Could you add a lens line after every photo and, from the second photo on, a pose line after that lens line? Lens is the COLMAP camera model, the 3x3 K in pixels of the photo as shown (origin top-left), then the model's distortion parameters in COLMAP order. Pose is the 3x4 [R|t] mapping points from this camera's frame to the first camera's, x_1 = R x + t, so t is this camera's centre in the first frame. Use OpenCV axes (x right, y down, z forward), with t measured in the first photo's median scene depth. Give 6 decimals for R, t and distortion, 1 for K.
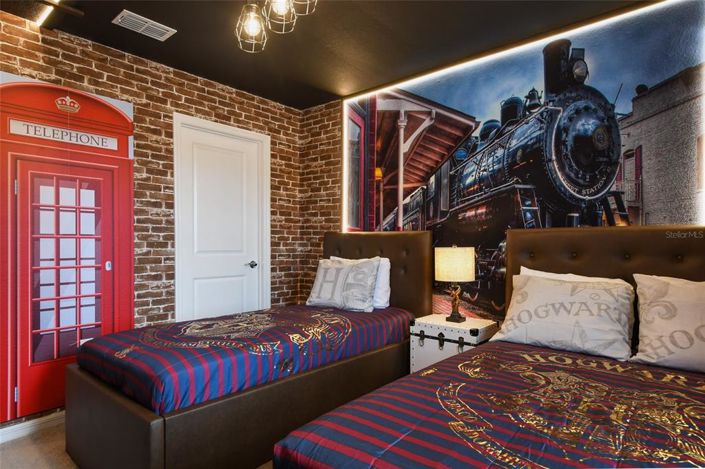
lens RADIAL K [[401.2, 0, 352.2], [0, 401.2, 239.6], [0, 0, 1]] dist [0.004908, 0.000078]
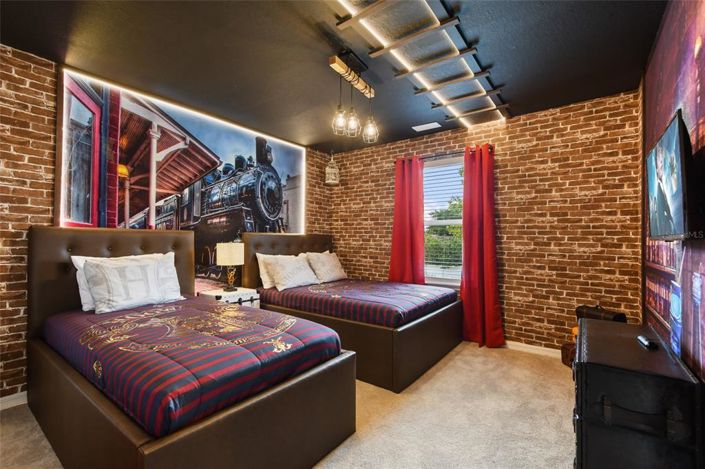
lens RADIAL K [[314.5, 0, 352.5], [0, 314.5, 236.1], [0, 0, 1]] dist [0.001103, -0.005580]
pose [[-0.072373, 0.018668, 0.997203, -0.895422], [-0.005415, 0.999803, -0.019110, 0.012367], [-0.997363, -0.006782, -0.072258, 0.570363]]
